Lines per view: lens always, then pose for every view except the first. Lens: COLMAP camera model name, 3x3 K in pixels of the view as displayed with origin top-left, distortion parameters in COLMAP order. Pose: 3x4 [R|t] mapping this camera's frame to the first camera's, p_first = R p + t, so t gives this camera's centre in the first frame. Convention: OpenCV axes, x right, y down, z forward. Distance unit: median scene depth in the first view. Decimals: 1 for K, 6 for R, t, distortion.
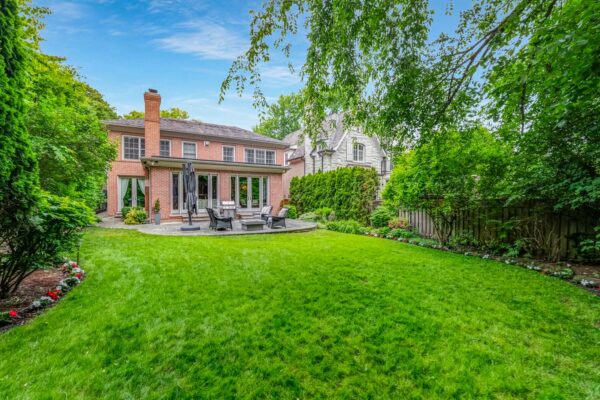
lens RADIAL K [[248.5, 0, 296.7], [0, 248.5, 200.5], [0, 0, 1]] dist [-0.002740, -0.000305]
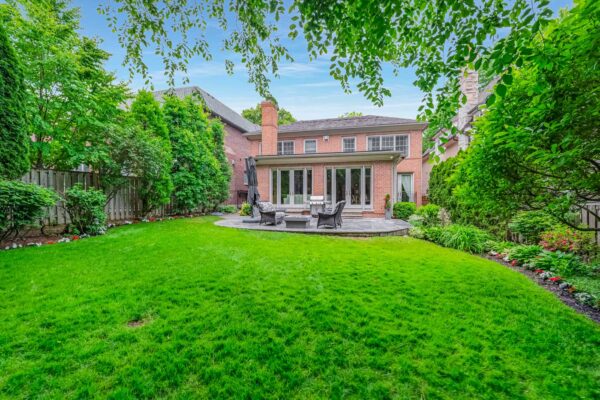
lens RADIAL K [[248.5, 0, 304.6], [0, 248.5, 201.4], [0, 0, 1]] dist [-0.002740, -0.000305]
pose [[0.729191, 0.006977, -0.684275, 0.298954], [-0.004844, 0.999976, 0.005034, 0.016811], [0.684293, -0.000357, 0.729207, 0.276980]]
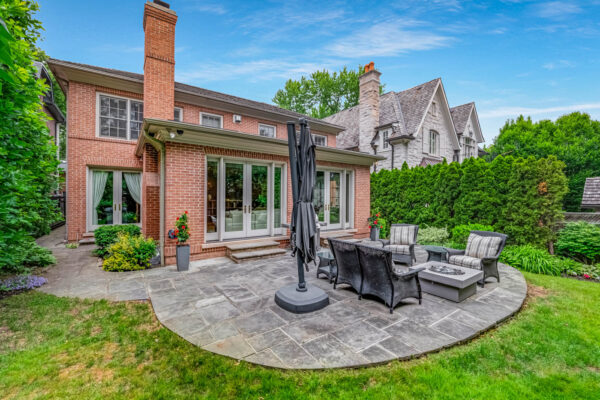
lens RADIAL K [[248.5, 0, 296.5], [0, 248.5, 198.6], [0, 0, 1]] dist [-0.002740, -0.000305]
pose [[0.995915, 0.001193, 0.090285, -0.325006], [0.000006, 0.999912, -0.013280, -0.022312], [-0.090293, 0.013226, 0.995827, 0.435322]]
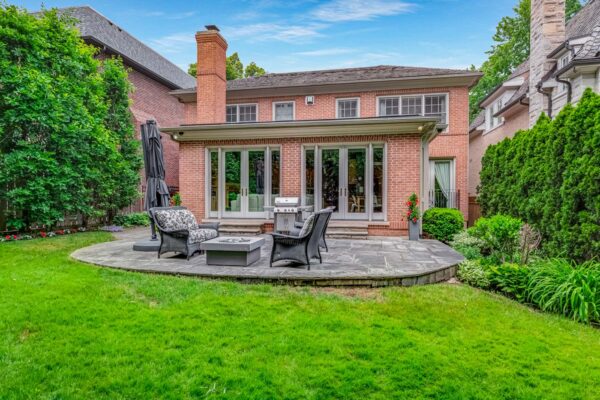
lens RADIAL K [[349.8, 0, 305.7], [0, 349.8, 203.4], [0, 0, 1]] dist [0.007244, -0.006640]
pose [[0.755188, 0.010110, -0.655431, 0.208296], [-0.007185, 0.999949, 0.007146, 0.009160], [0.655469, -0.000687, 0.755222, 0.450566]]
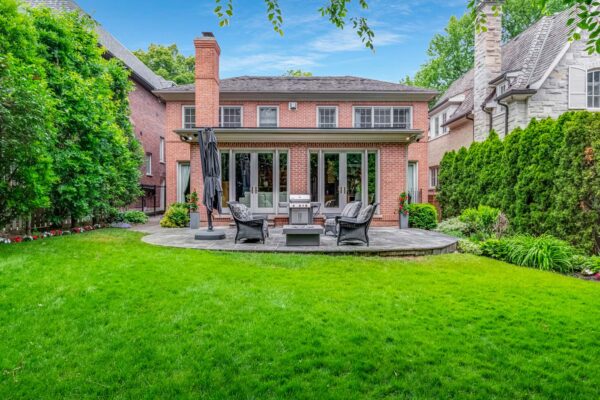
lens RADIAL K [[371.5, 0, 302.4], [0, 371.5, 203.3], [0, 0, 1]] dist [0.003699, -0.000779]
pose [[0.875842, 0.004662, -0.482575, 0.143563], [-0.003025, 0.999987, 0.004172, 0.018463], [0.482588, -0.002194, 0.875845, 0.217034]]
